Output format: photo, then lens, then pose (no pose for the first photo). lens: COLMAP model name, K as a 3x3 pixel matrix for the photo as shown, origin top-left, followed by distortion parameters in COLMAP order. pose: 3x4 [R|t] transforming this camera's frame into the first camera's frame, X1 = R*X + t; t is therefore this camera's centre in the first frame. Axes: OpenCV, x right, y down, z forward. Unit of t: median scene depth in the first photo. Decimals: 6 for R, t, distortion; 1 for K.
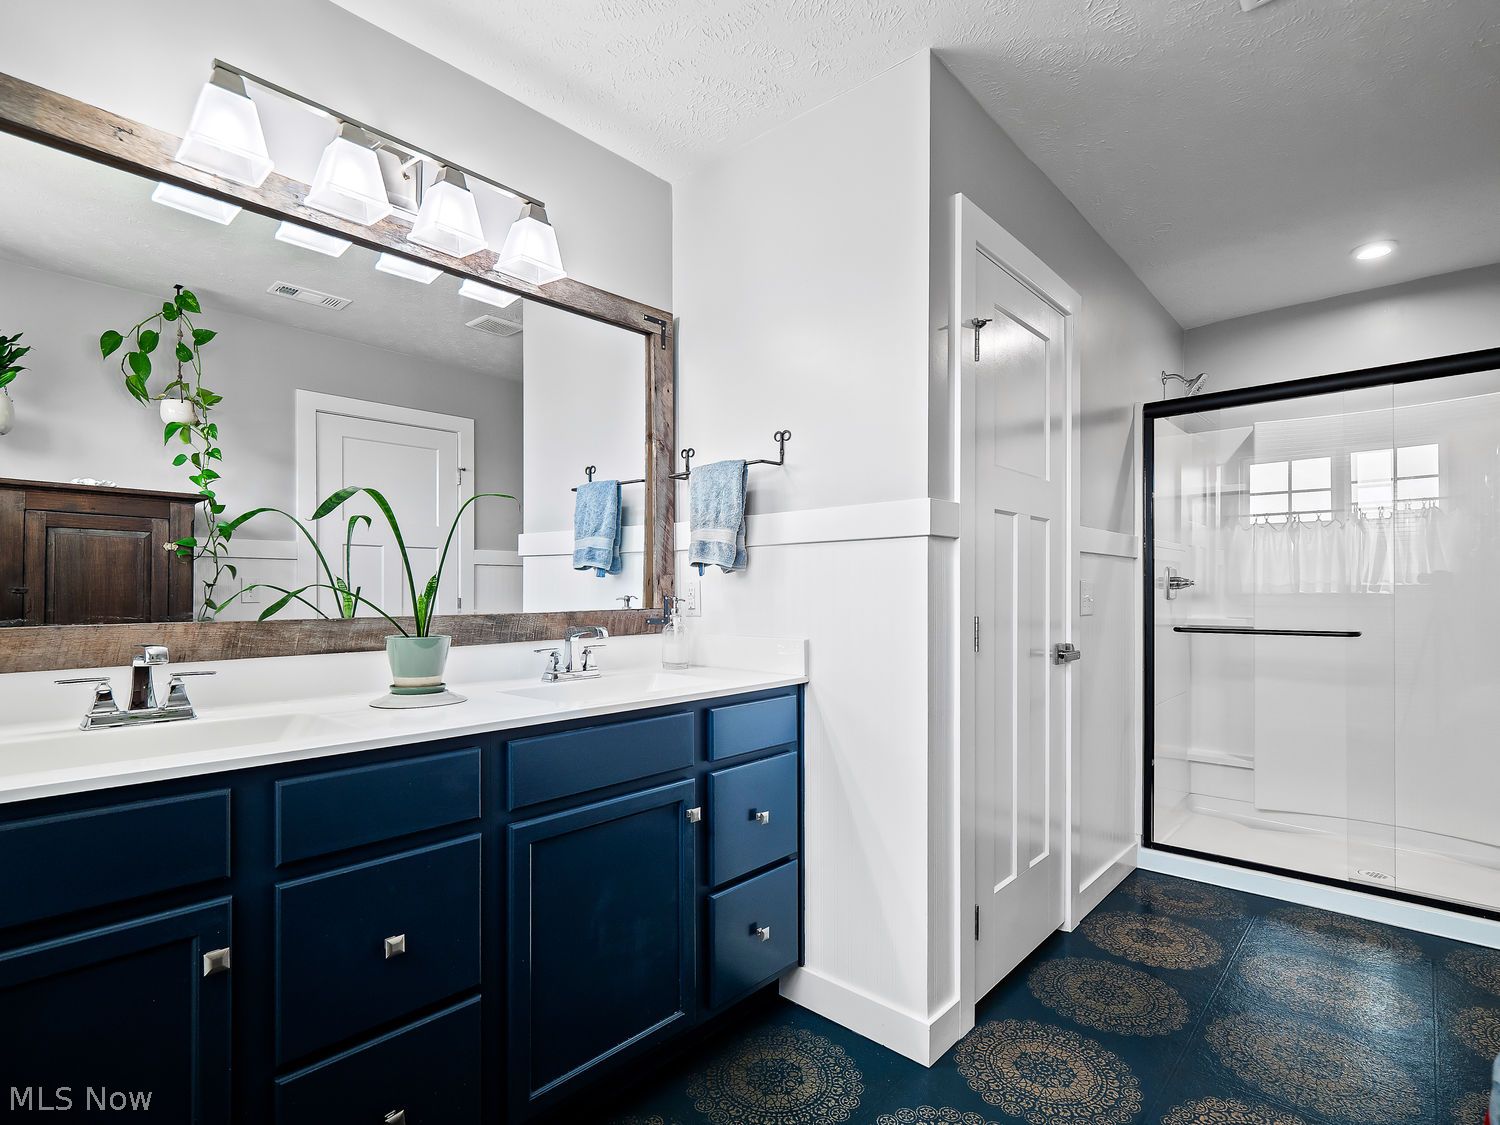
lens RADIAL K [[727.6, 0, 750.9], [0, 727.6, 568.9], [0, 0, 1]] dist [-0.000928, 0.000392]
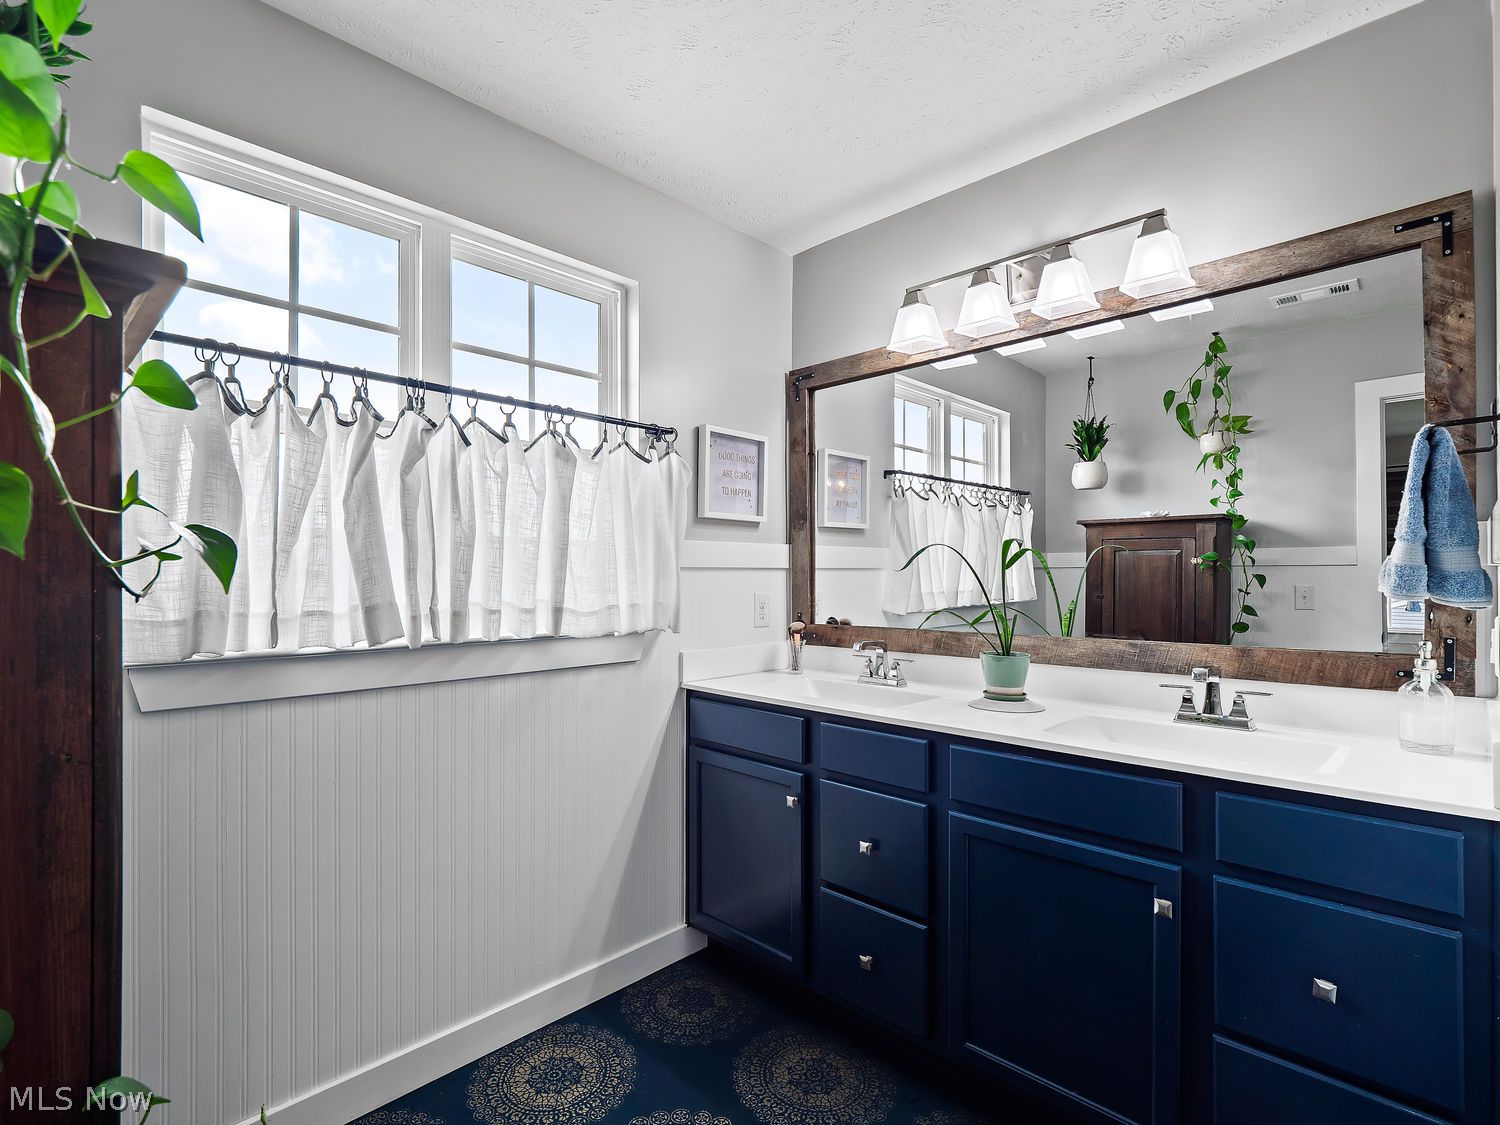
lens RADIAL K [[727.6, 0, 748.0], [0, 727.6, 573.7], [0, 0, 1]] dist [-0.000928, 0.000392]
pose [[-0.021647, -0.003259, -0.999760, 0.435892], [0.030361, 0.999531, -0.003916, -0.029141], [0.999305, -0.030438, -0.021537, 0.309850]]
